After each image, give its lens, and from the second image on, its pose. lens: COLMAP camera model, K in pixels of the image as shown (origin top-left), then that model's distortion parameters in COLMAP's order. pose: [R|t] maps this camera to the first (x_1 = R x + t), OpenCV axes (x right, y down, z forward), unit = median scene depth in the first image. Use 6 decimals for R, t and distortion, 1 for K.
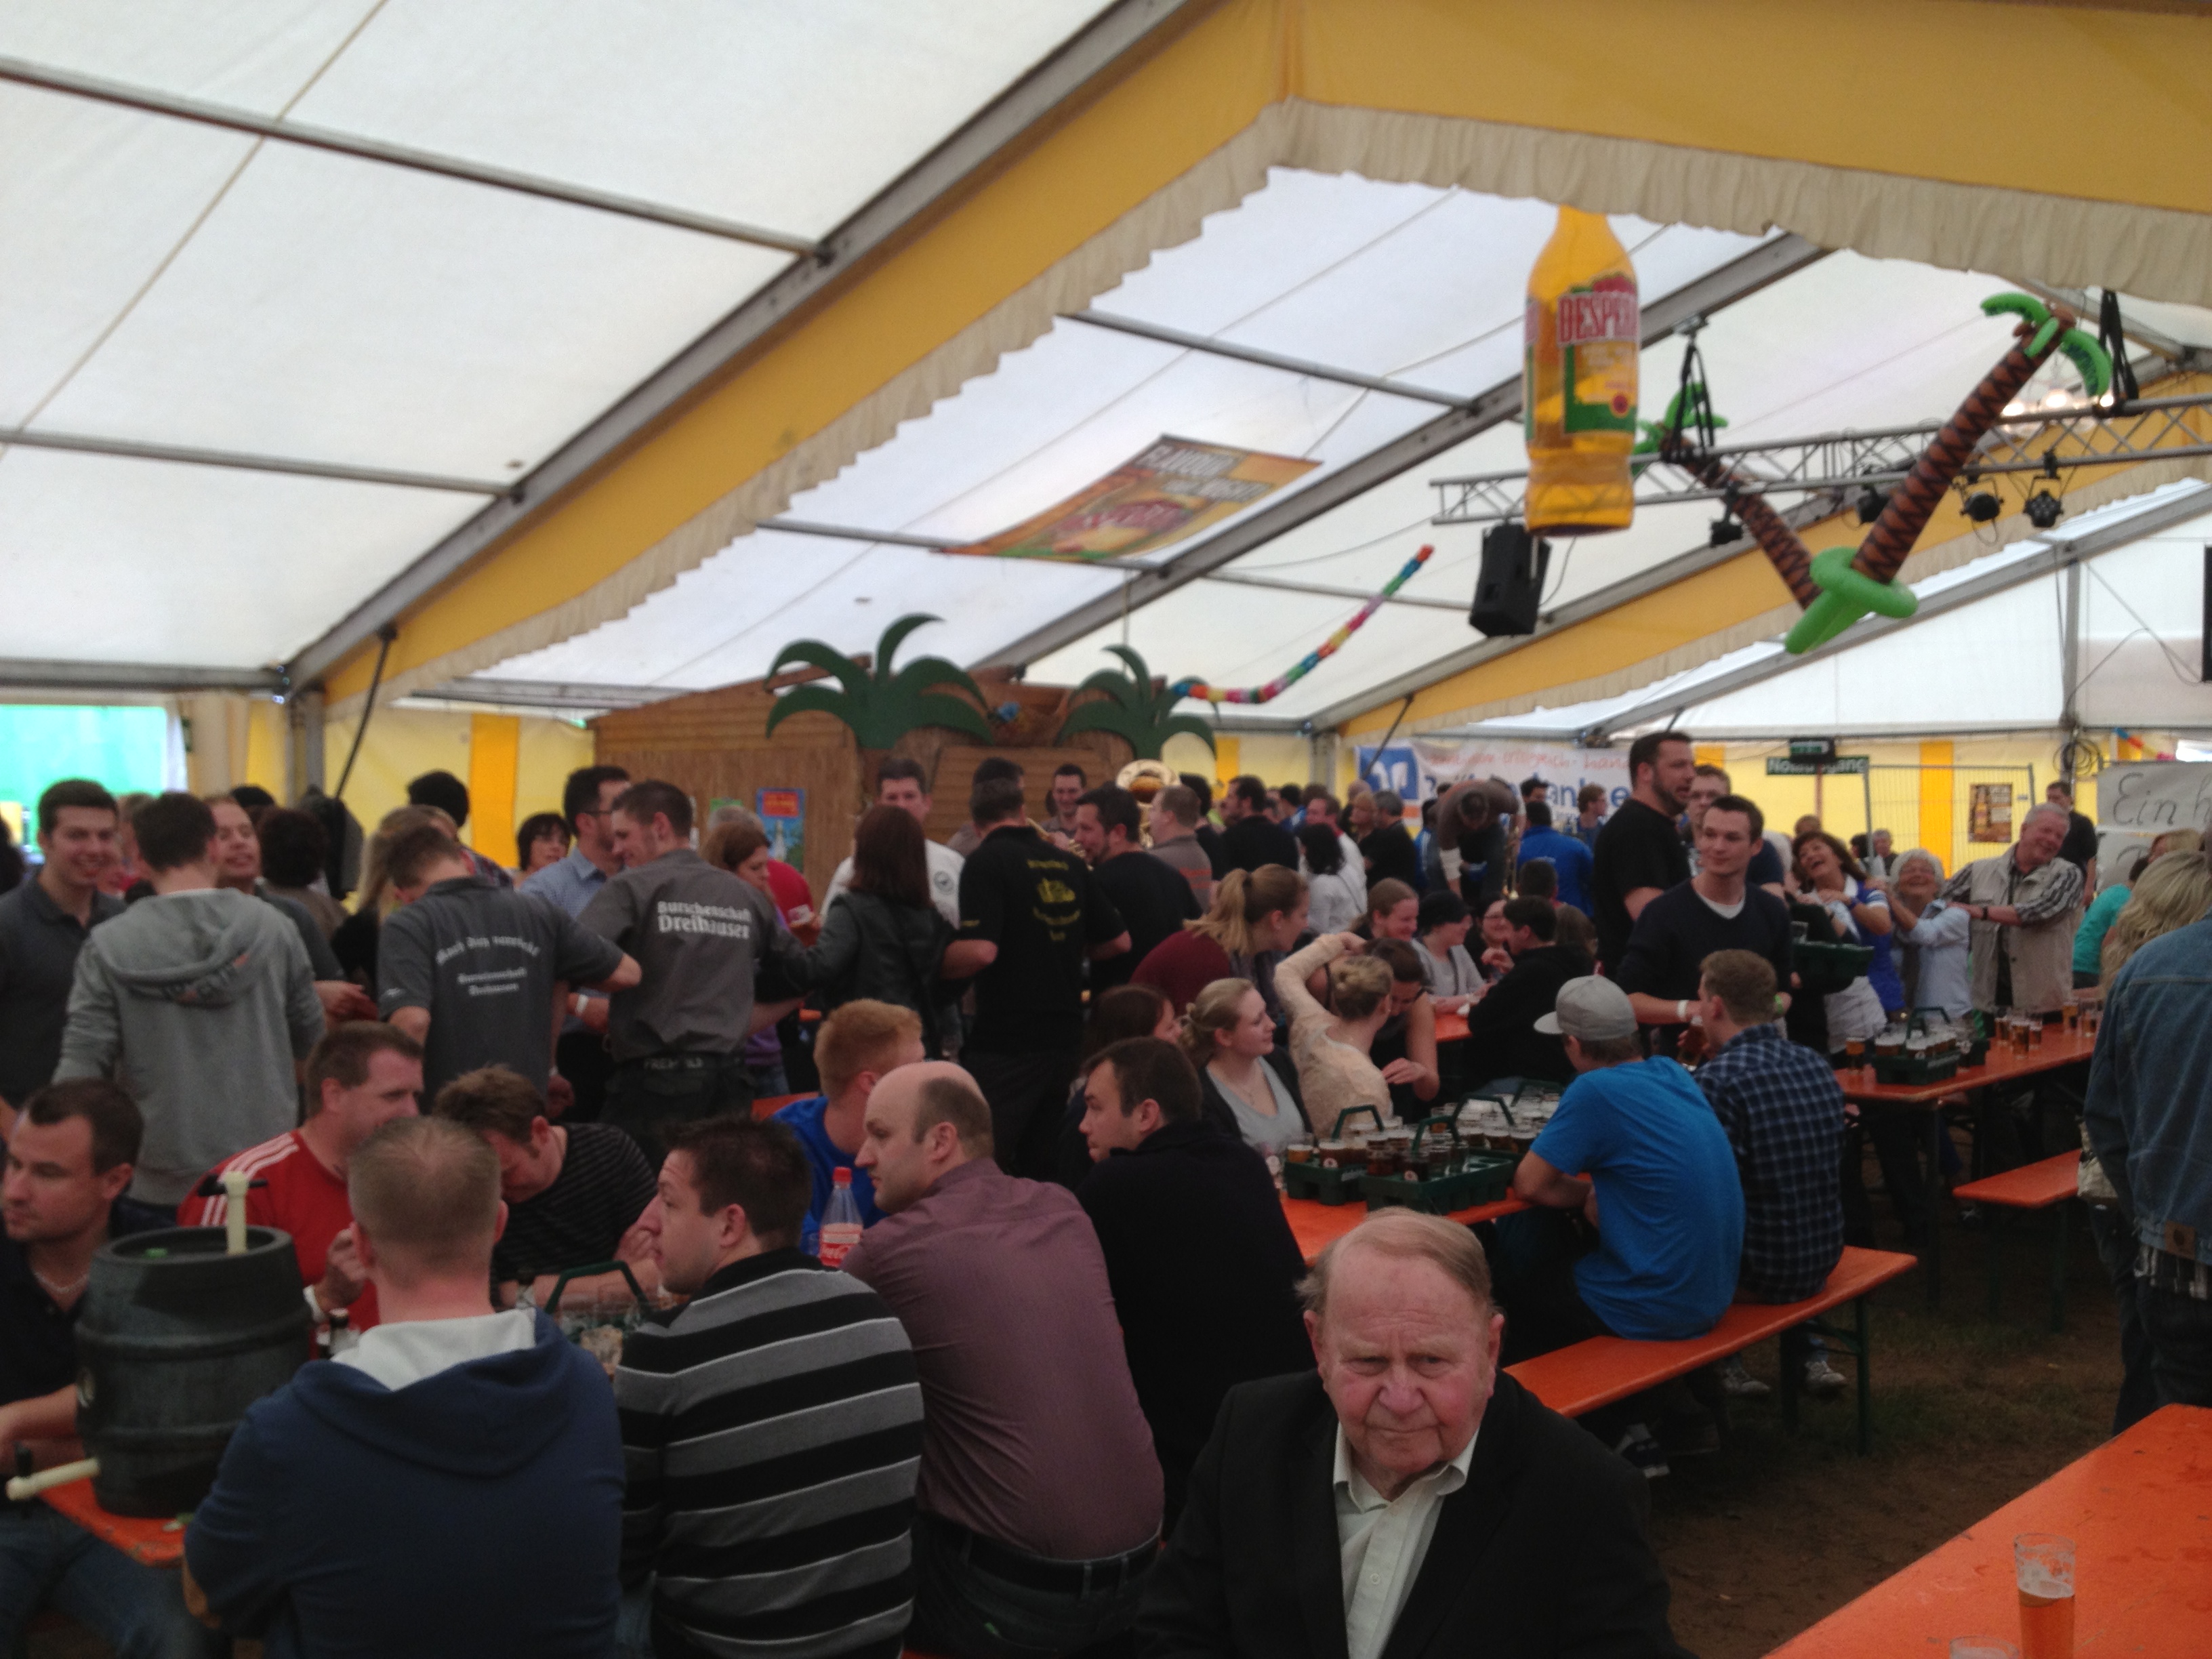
lens RADIAL K [[2077.0, 0, 1106.0], [0, 2077.0, 829.5], [0, 0, 1]] dist [0.135020, -0.273607]
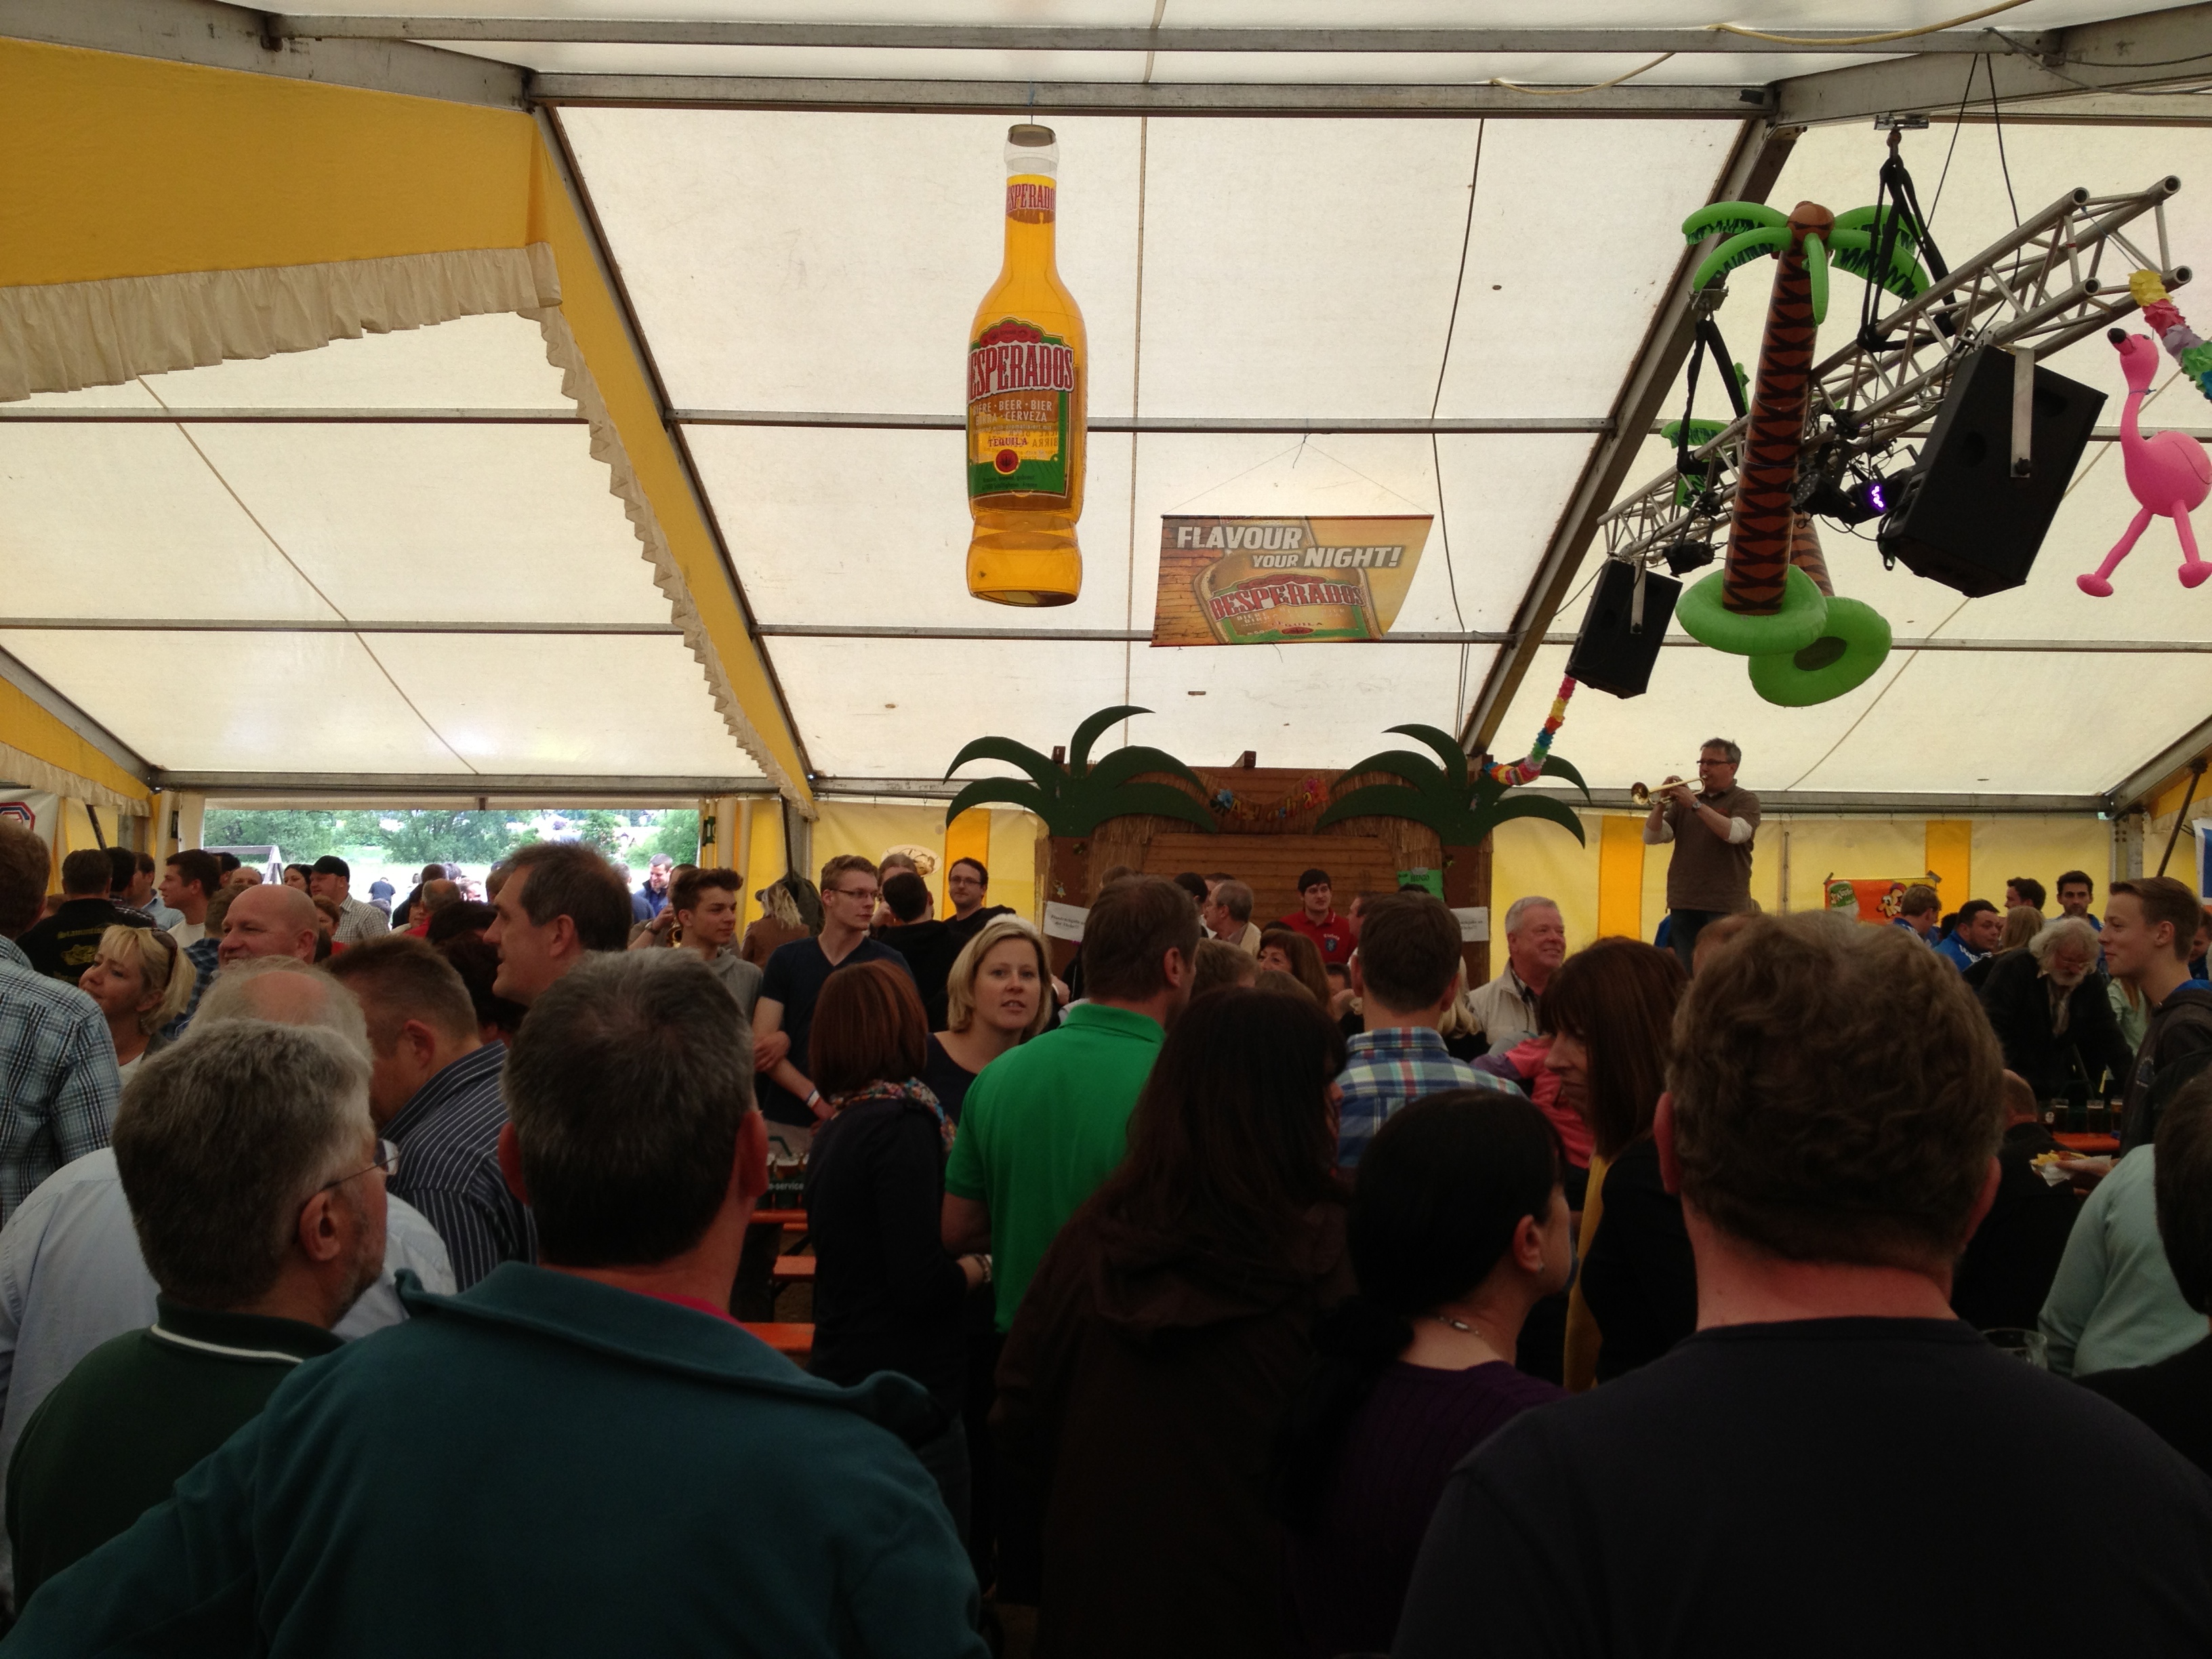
lens RADIAL K [[2054.0, 0, 1101.4], [0, 2054.0, 778.2], [0, 0, 1]] dist [0.146719, -0.248158]
pose [[0.683015, -0.023812, -0.730017, 0.645847], [-0.022791, 0.998287, -0.053886, -0.013006], [0.730049, 0.053443, 0.681302, 0.300050]]
